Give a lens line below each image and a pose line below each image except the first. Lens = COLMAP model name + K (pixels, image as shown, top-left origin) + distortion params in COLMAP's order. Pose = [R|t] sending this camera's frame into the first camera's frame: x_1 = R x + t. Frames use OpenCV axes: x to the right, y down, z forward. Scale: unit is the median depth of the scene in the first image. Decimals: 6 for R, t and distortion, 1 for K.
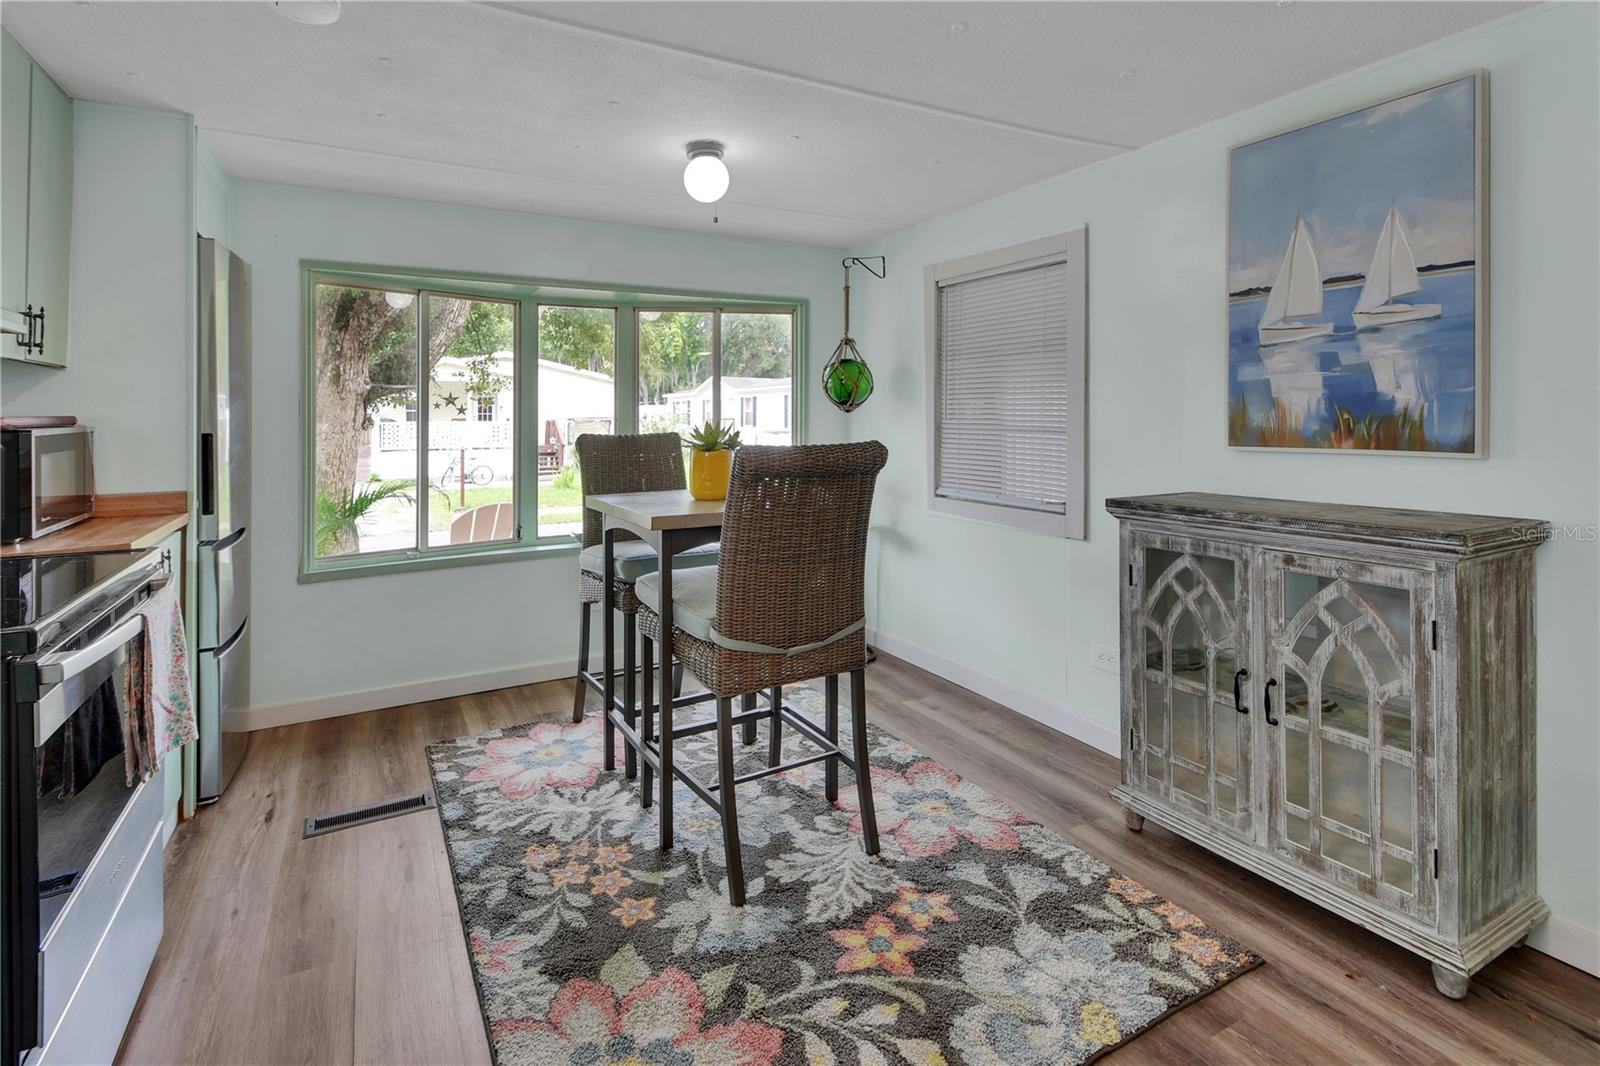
lens RADIAL K [[772.0, 0, 777.8], [0, 772.0, 428.3], [0, 0, 1]] dist [0.012567, -0.000863]
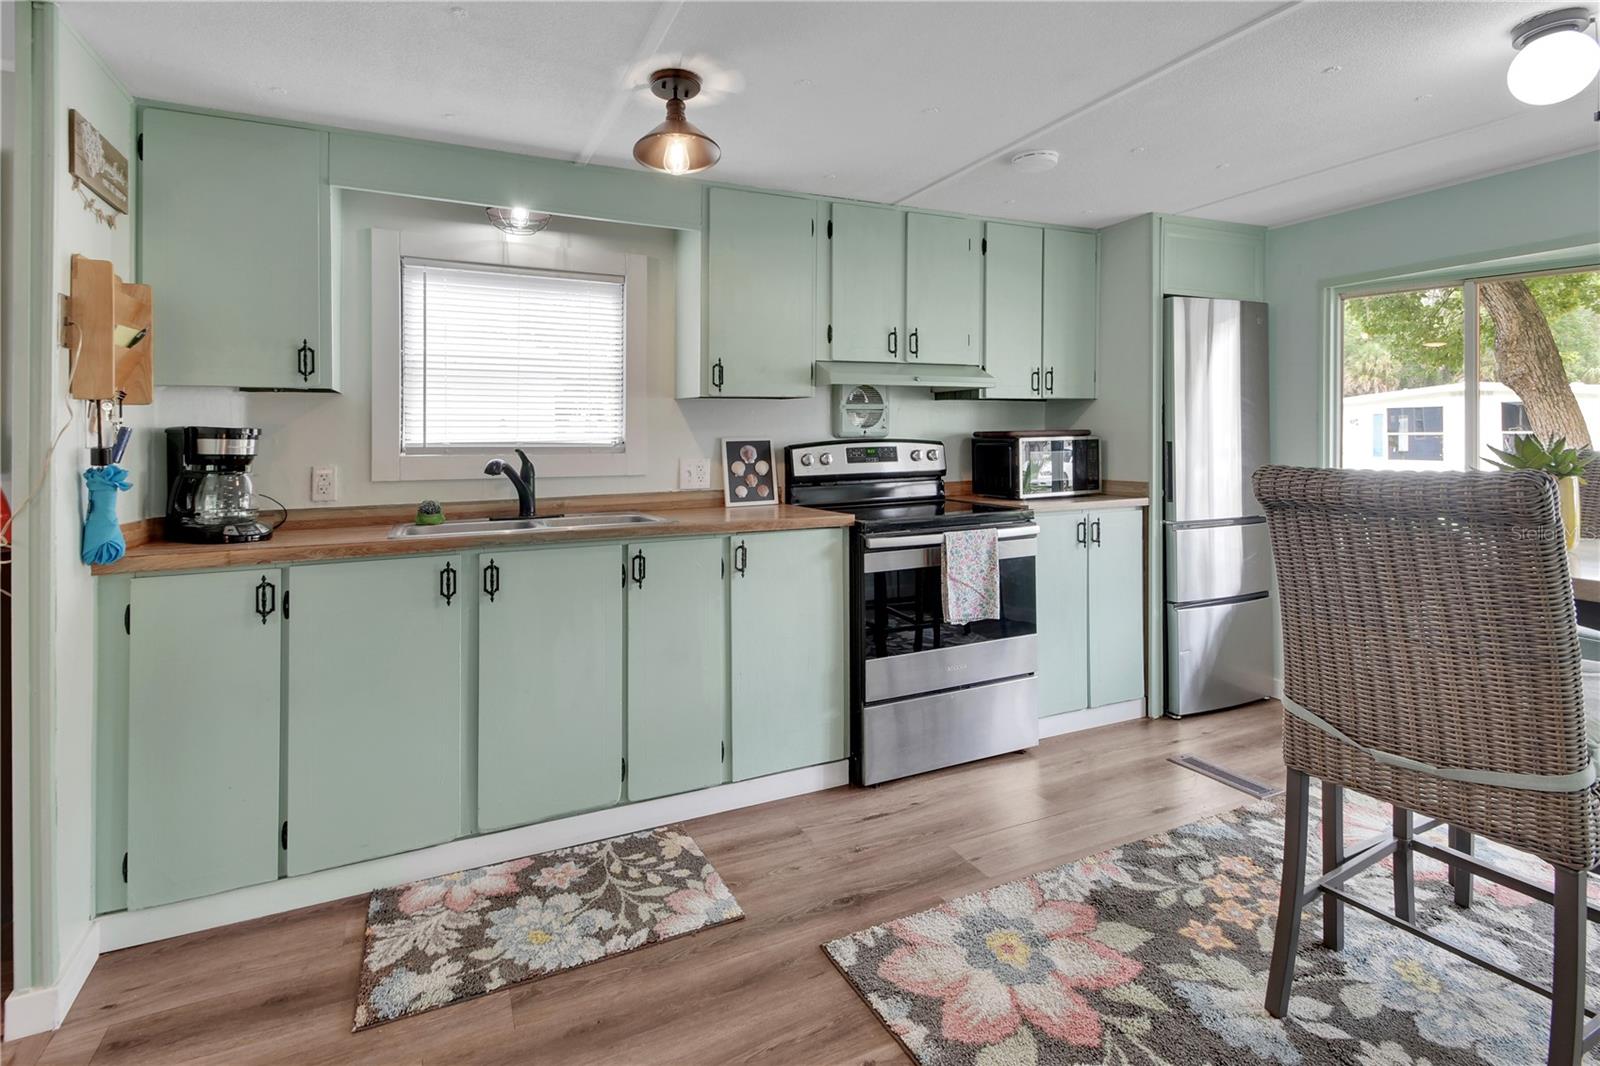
lens RADIAL K [[772.0, 0, 777.8], [0, 772.0, 428.3], [0, 0, 1]] dist [0.012567, -0.000863]
pose [[-0.057210, -0.003967, -0.998354, 0.774790], [-0.002760, 0.999989, -0.003815, -0.010194], [0.998358, 0.002537, -0.057220, 0.483297]]
